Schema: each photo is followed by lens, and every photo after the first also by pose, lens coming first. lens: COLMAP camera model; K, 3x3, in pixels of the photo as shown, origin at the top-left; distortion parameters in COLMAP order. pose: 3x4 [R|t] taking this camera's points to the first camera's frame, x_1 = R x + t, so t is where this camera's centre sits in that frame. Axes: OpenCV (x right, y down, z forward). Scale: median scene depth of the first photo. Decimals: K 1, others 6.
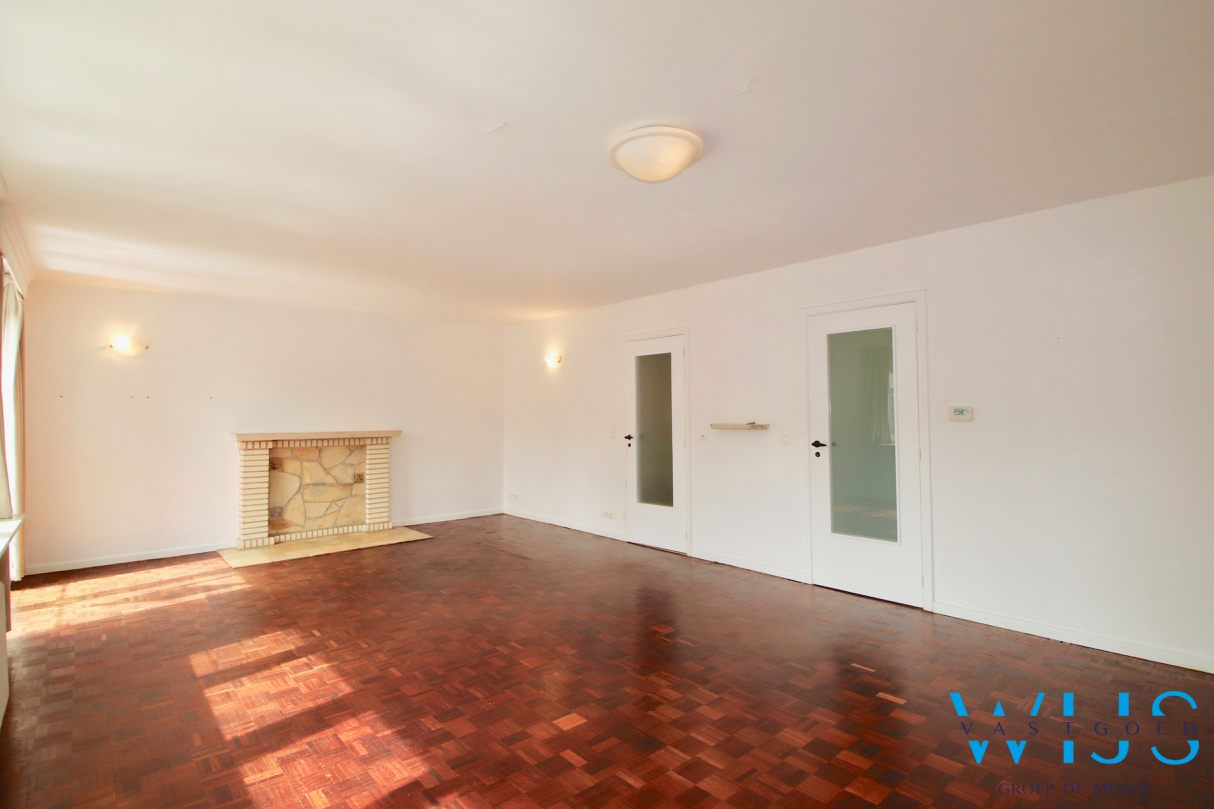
lens RADIAL K [[572.3, 0, 610.8], [0, 572.3, 403.9], [0, 0, 1]] dist [0.028765, -0.033081]
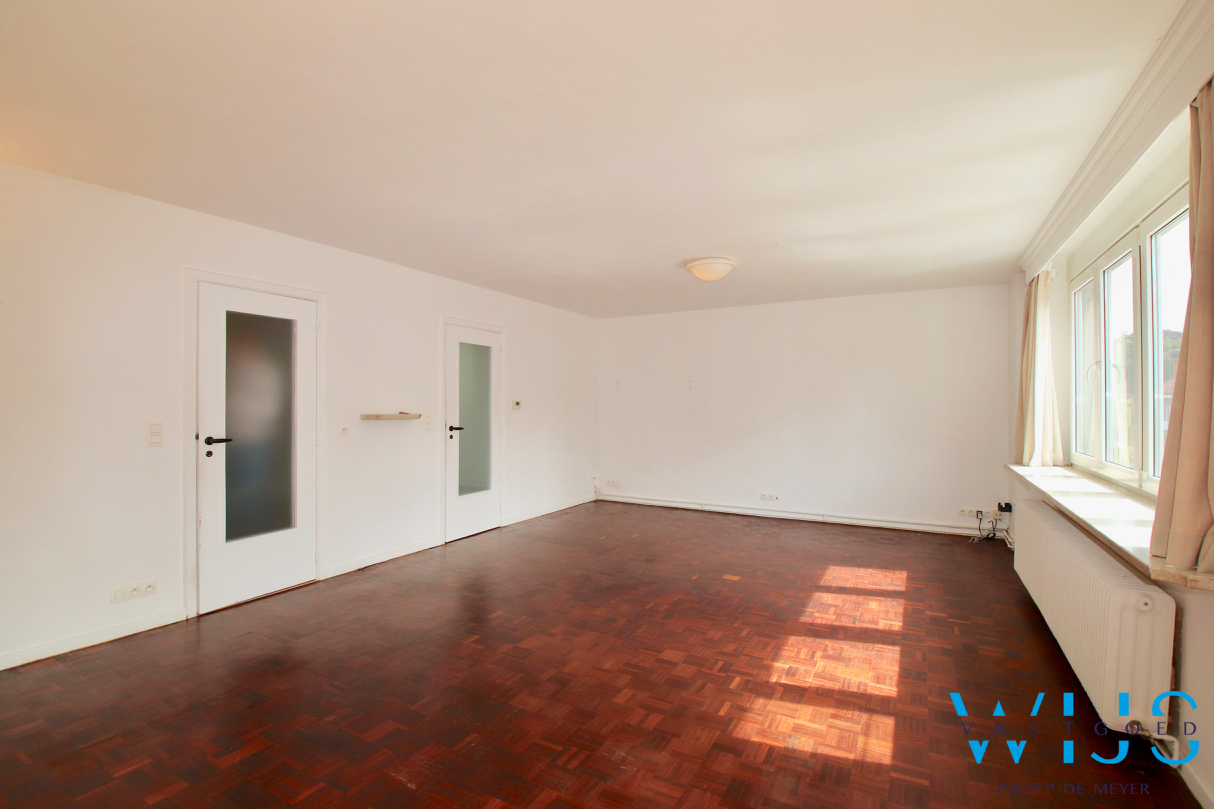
lens RADIAL K [[570.8, 0, 569.2], [0, 570.8, 402.8], [0, 0, 1]] dist [-0.000625, -0.000166]
pose [[-0.276339, 0.008642, 0.961021, -0.669752], [-0.015080, 0.999797, -0.013326, 0.020026], [-0.960942, -0.018175, -0.276152, 0.816217]]
